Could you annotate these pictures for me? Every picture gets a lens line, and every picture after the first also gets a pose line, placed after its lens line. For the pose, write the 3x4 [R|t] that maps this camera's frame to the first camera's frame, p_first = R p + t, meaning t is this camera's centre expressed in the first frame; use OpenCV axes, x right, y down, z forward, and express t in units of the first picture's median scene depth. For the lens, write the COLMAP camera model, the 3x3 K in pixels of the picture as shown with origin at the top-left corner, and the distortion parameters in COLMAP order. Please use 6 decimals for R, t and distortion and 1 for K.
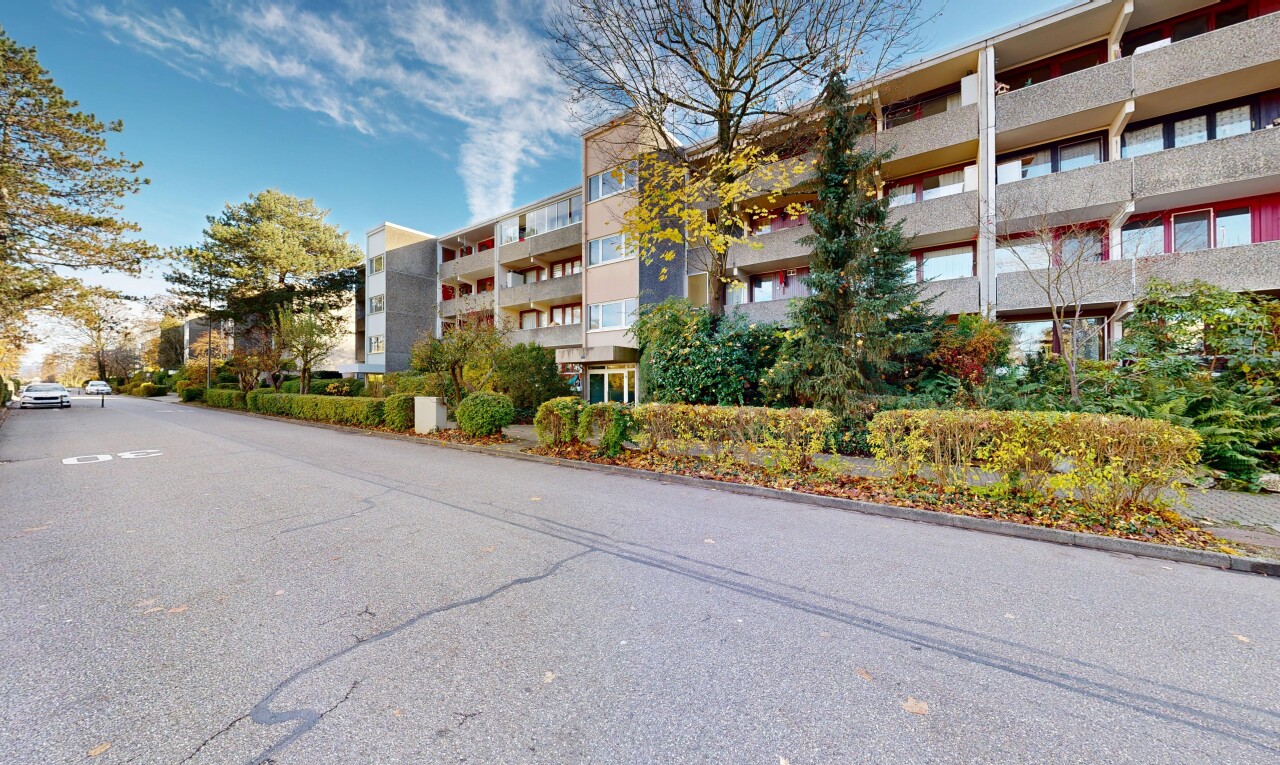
lens RADIAL K [[500.0, 0, 644.4], [0, 500.0, 385.3], [0, 0, 1]] dist [-0.001491, -0.000255]
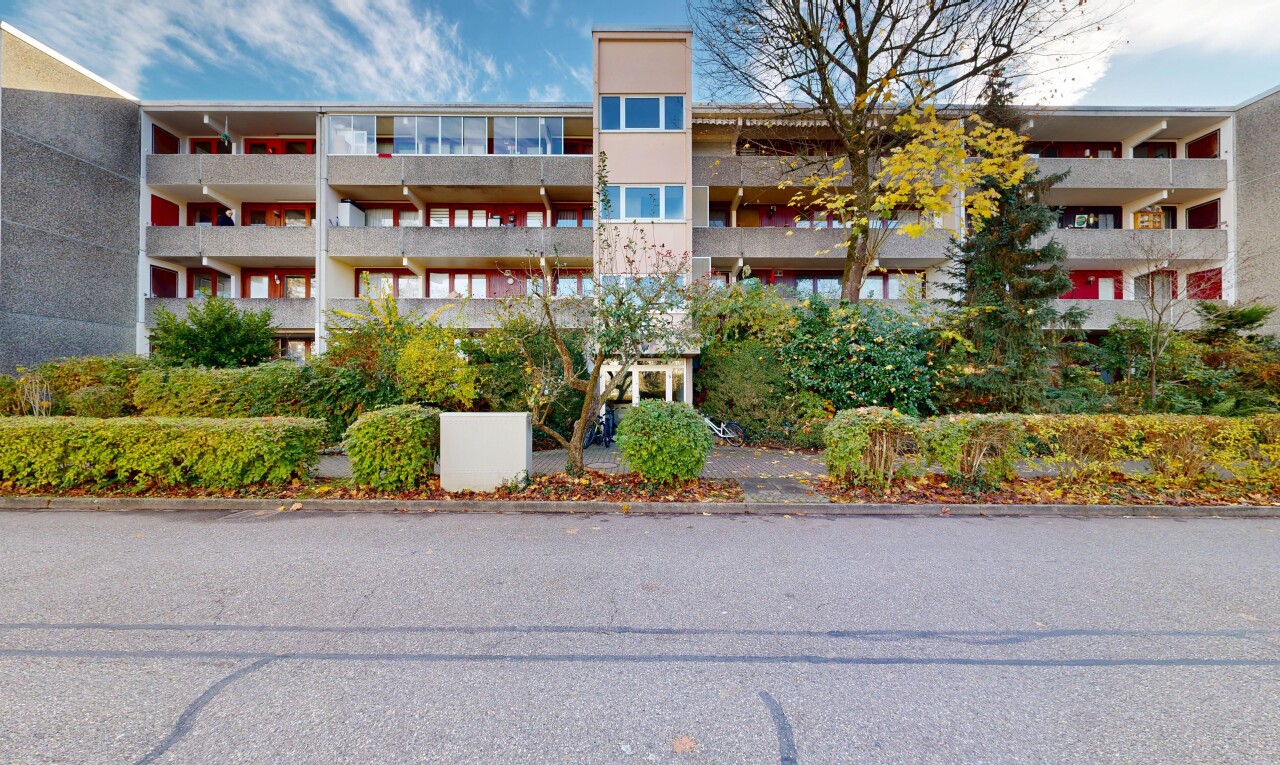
lens RADIAL K [[444.6, 0, 640.0], [0, 444.6, 382.5], [0, 0, 1]] dist [-0.000395, -0.002411]
pose [[0.775135, 0.012632, 0.631670, -0.330353], [-0.009806, 0.999920, -0.007963, -0.000820], [-0.631720, -0.000022, 0.775197, 0.339779]]
